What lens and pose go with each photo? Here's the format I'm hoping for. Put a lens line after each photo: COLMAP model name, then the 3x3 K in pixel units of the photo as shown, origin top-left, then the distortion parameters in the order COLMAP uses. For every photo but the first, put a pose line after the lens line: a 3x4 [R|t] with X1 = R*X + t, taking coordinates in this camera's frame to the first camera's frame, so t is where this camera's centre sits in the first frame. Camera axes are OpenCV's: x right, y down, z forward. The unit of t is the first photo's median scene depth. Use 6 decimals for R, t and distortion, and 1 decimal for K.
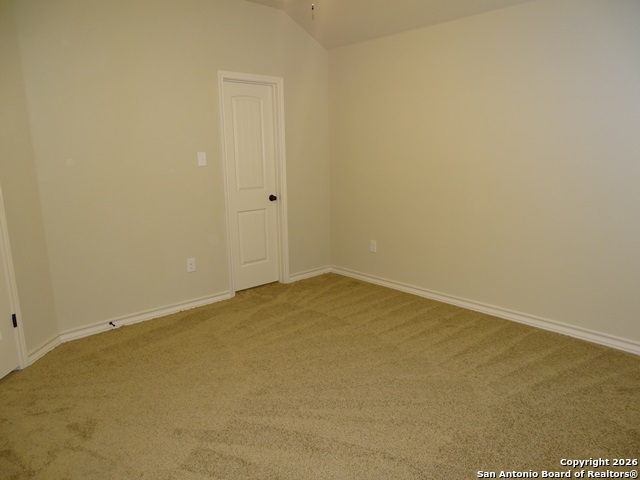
lens RADIAL K [[455.9, 0, 319.8], [0, 455.9, 236.8], [0, 0, 1]] dist [-0.001644, -0.001088]
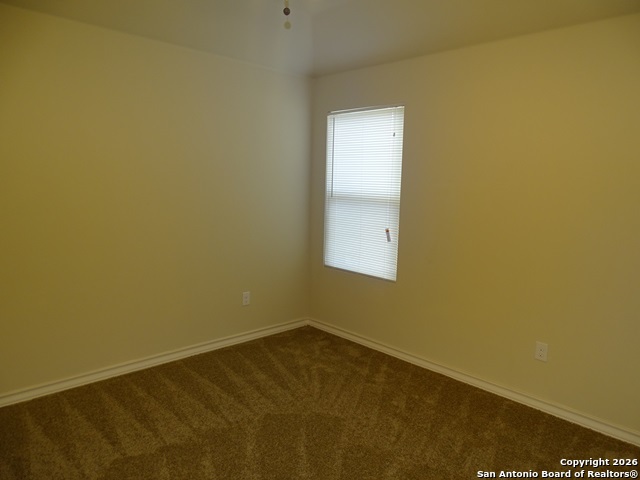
lens RADIAL K [[455.9, 0, 319.8], [0, 455.9, 236.8], [0, 0, 1]] dist [-0.001644, -0.001088]
pose [[-0.022695, -0.103970, 0.994322, -0.509615], [0.166803, 0.980243, 0.106305, -0.124791], [-0.985729, 0.168268, -0.004904, 0.654950]]
